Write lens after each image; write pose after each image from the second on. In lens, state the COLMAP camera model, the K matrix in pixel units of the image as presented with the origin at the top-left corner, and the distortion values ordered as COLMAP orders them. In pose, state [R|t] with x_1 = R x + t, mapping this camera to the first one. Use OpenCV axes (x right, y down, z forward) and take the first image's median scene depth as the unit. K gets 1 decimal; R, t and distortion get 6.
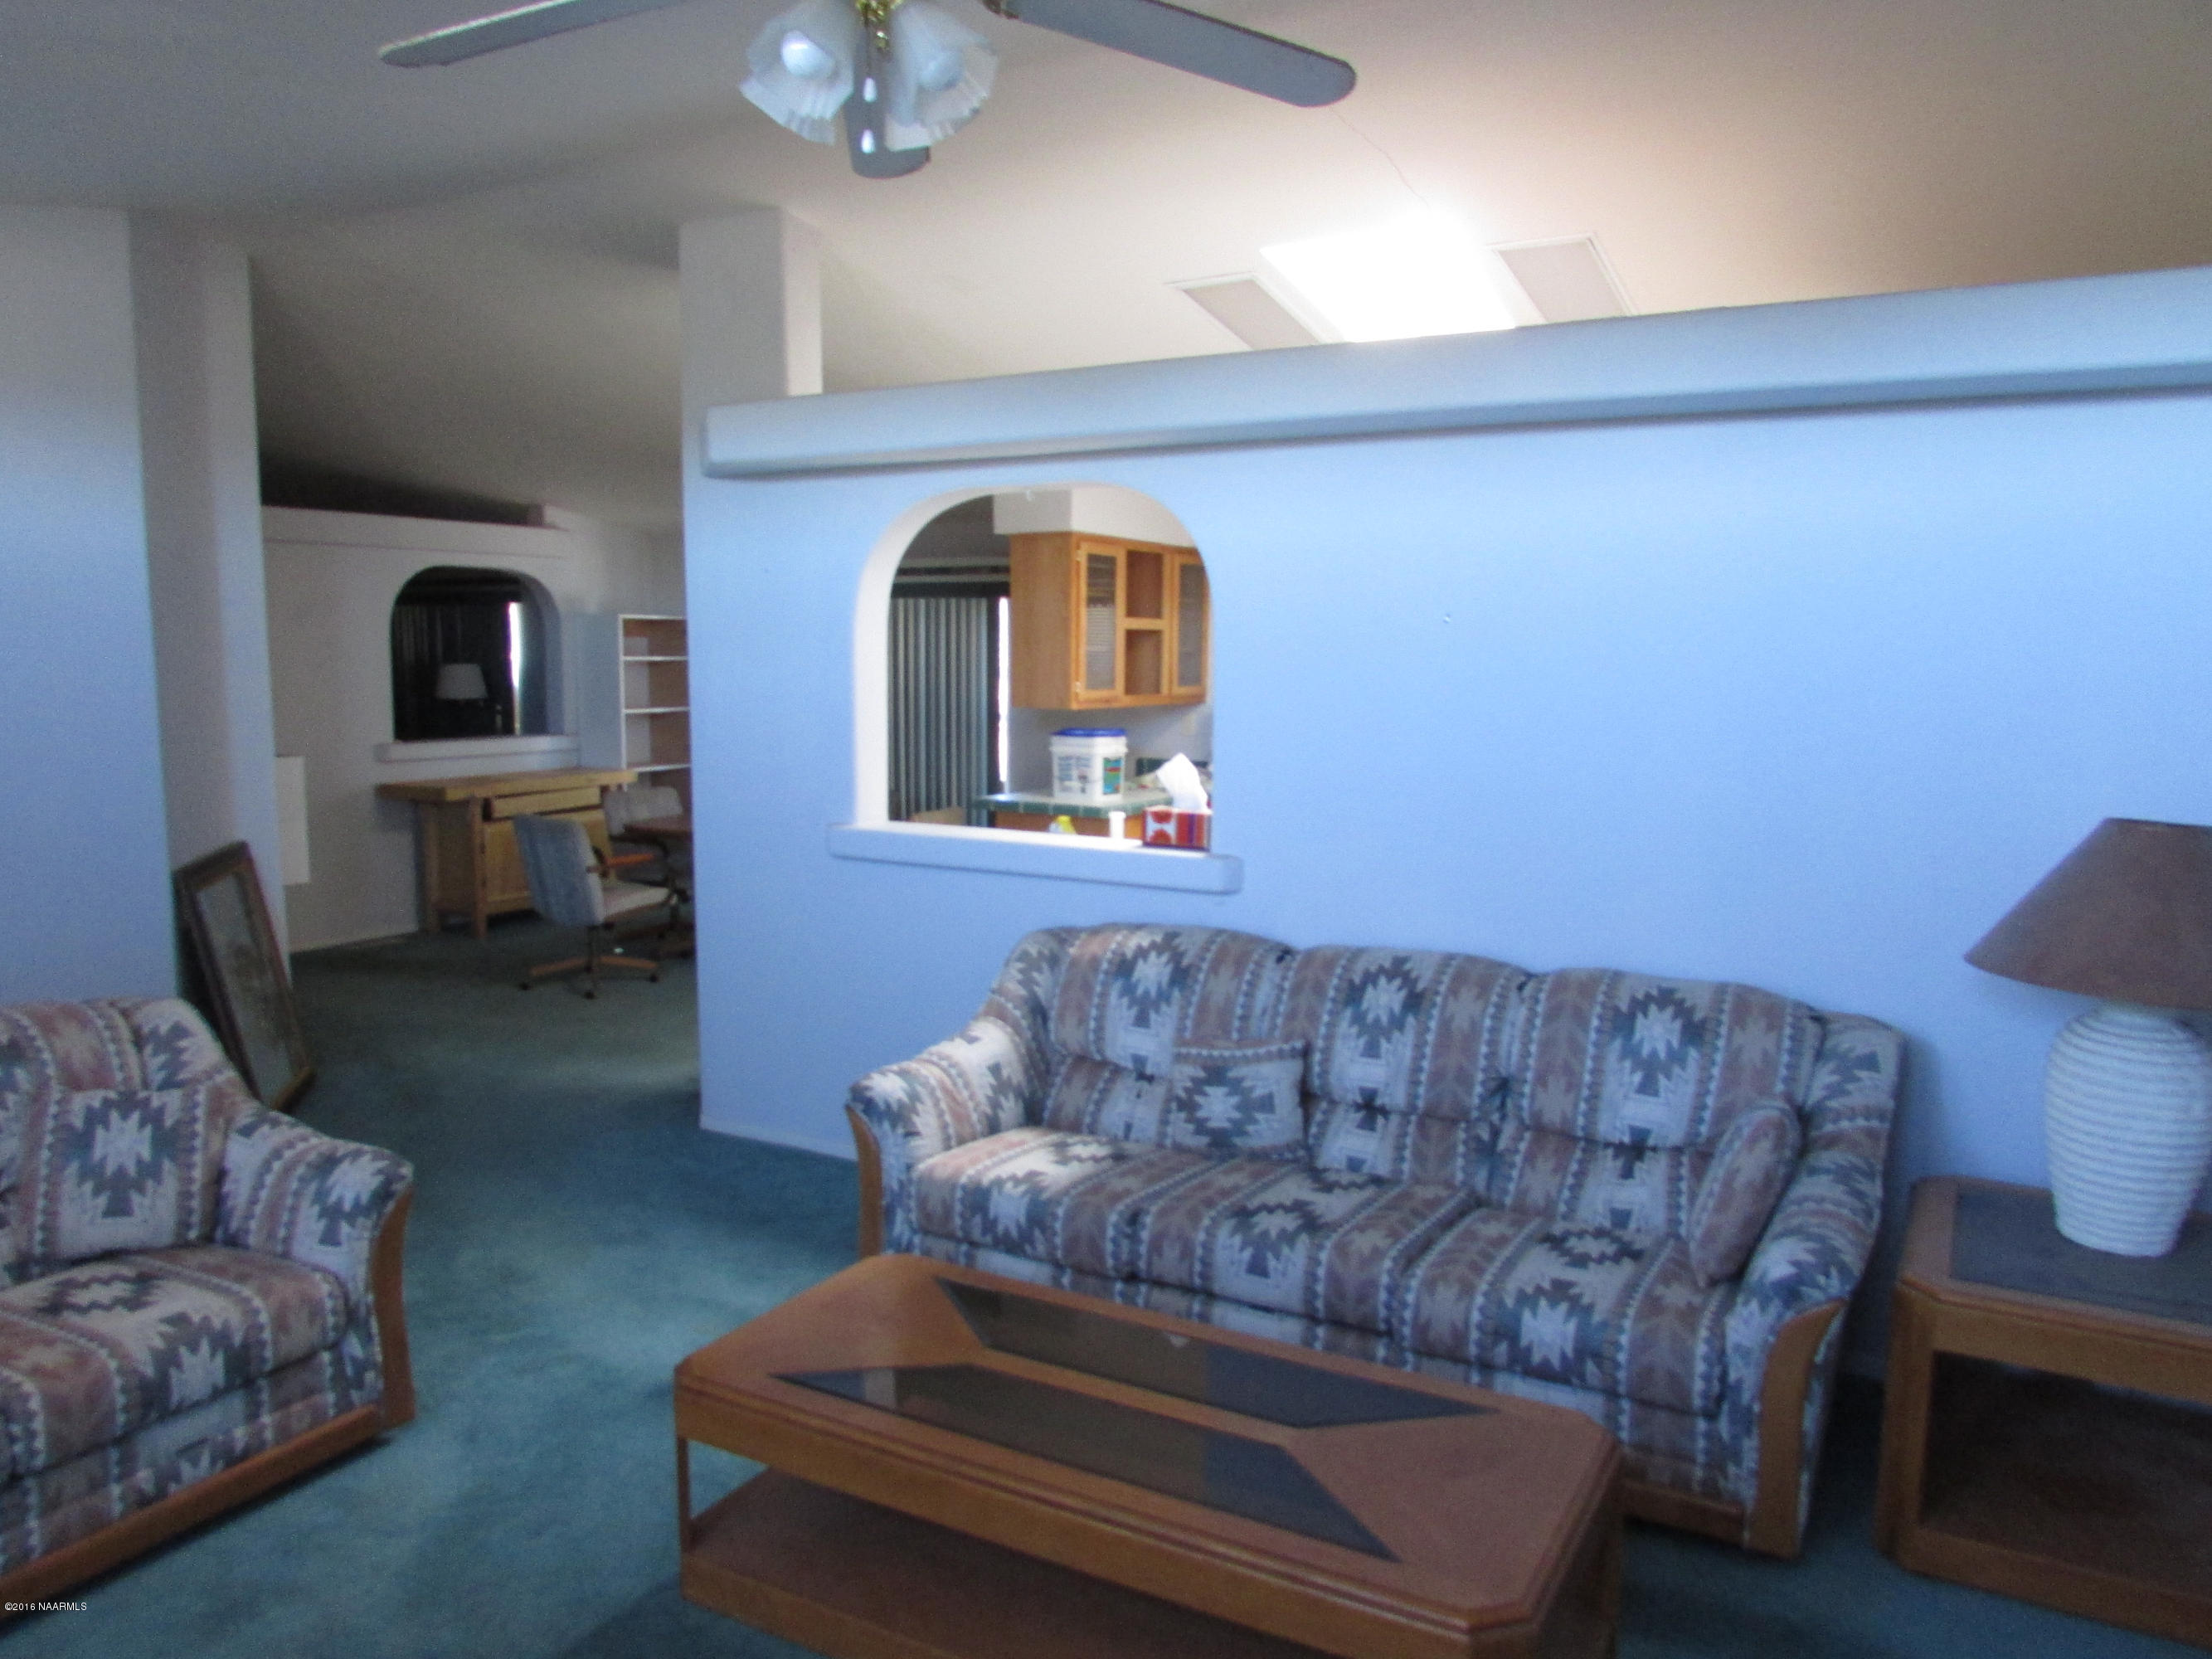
lens RADIAL K [[1558.9, 0, 1106.0], [0, 1558.9, 829.5], [0, 0, 1]] dist [-0.088207, 0.001344]
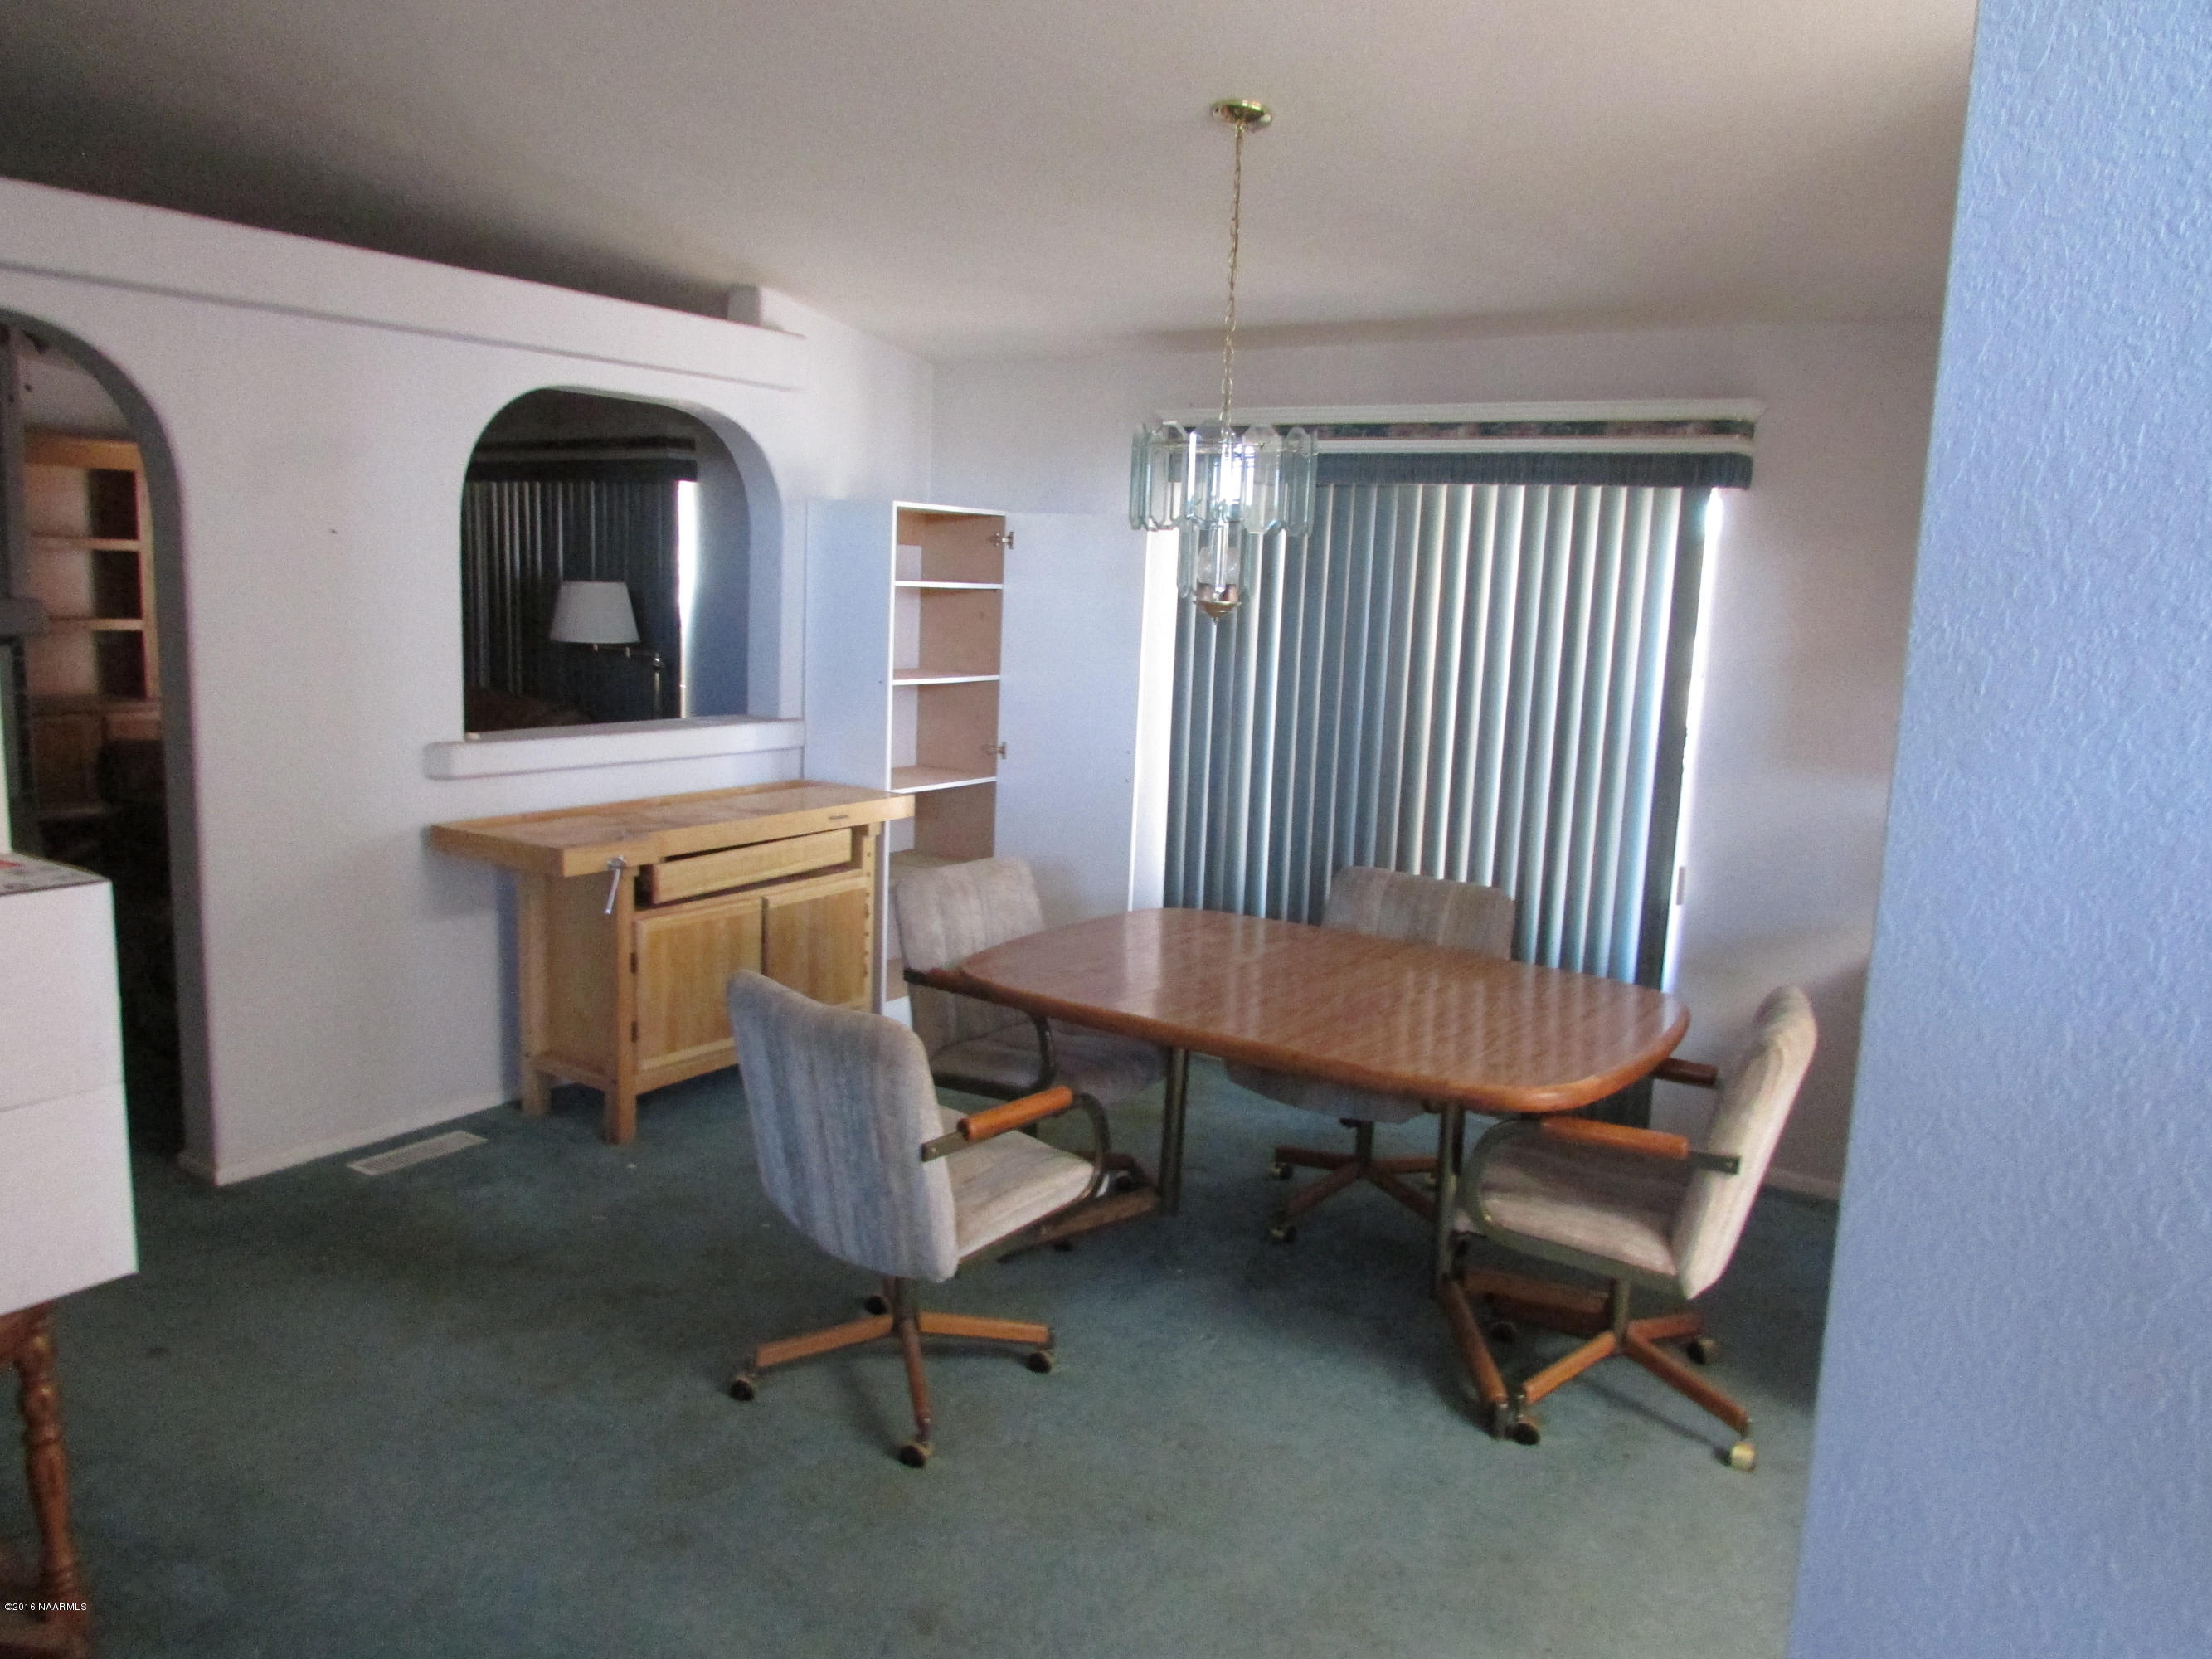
lens RADIAL K [[1558.9, 0, 1106.0], [0, 1558.9, 829.5], [0, 0, 1]] dist [-0.088207, 0.001344]
pose [[0.996627, 0.041160, -0.070992, -0.207181], [-0.038008, 0.998255, 0.045194, -0.055025], [0.072728, -0.042343, 0.996453, 0.486089]]
